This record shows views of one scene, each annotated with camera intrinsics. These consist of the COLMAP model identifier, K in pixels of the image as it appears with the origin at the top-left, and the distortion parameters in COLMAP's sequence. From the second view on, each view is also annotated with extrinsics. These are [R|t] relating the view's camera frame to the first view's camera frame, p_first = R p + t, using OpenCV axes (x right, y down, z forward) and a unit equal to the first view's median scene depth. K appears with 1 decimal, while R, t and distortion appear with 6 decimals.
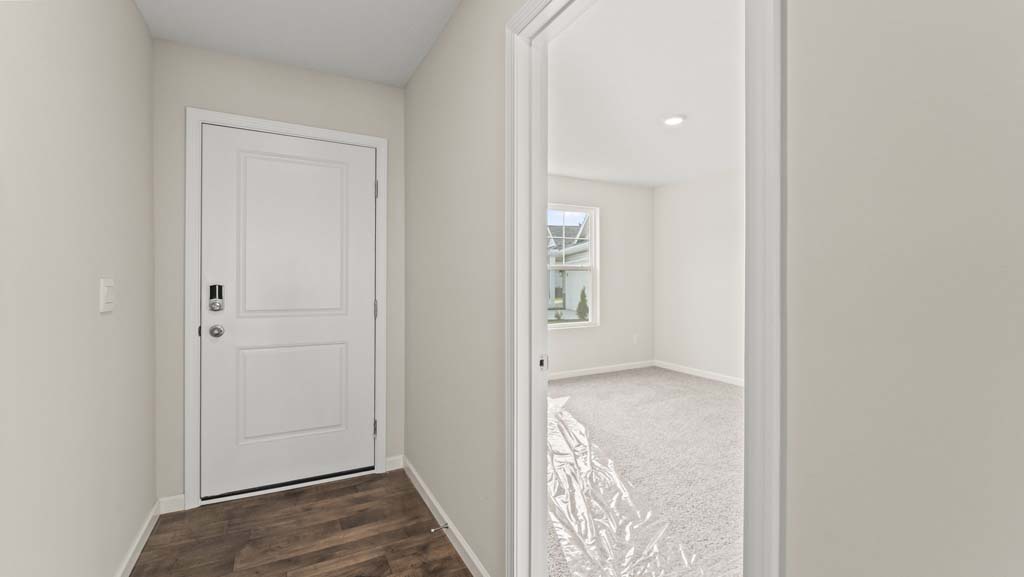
lens RADIAL K [[450.8, 0, 505.1], [0, 450.8, 275.5], [0, 0, 1]] dist [-0.001349, 0.000116]
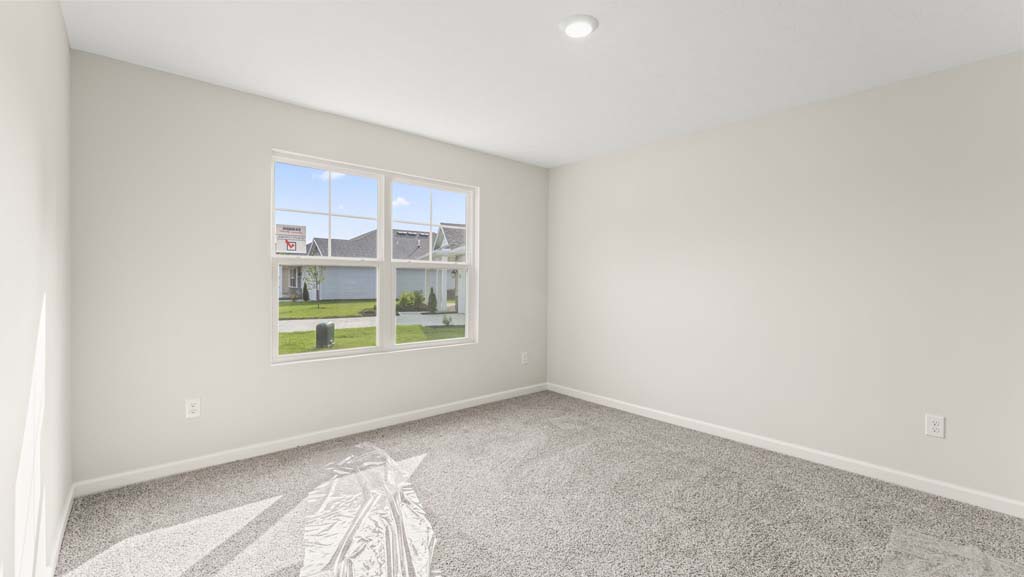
lens RADIAL K [[450.8, 0, 511.1], [0, 450.8, 284.7], [0, 0, 1]] dist [-0.001349, 0.000116]
pose [[0.972012, 0.006123, 0.234852, 0.097546], [-0.010095, 0.999826, 0.015714, 0.001116], [-0.234715, -0.017645, 0.971904, 0.287582]]
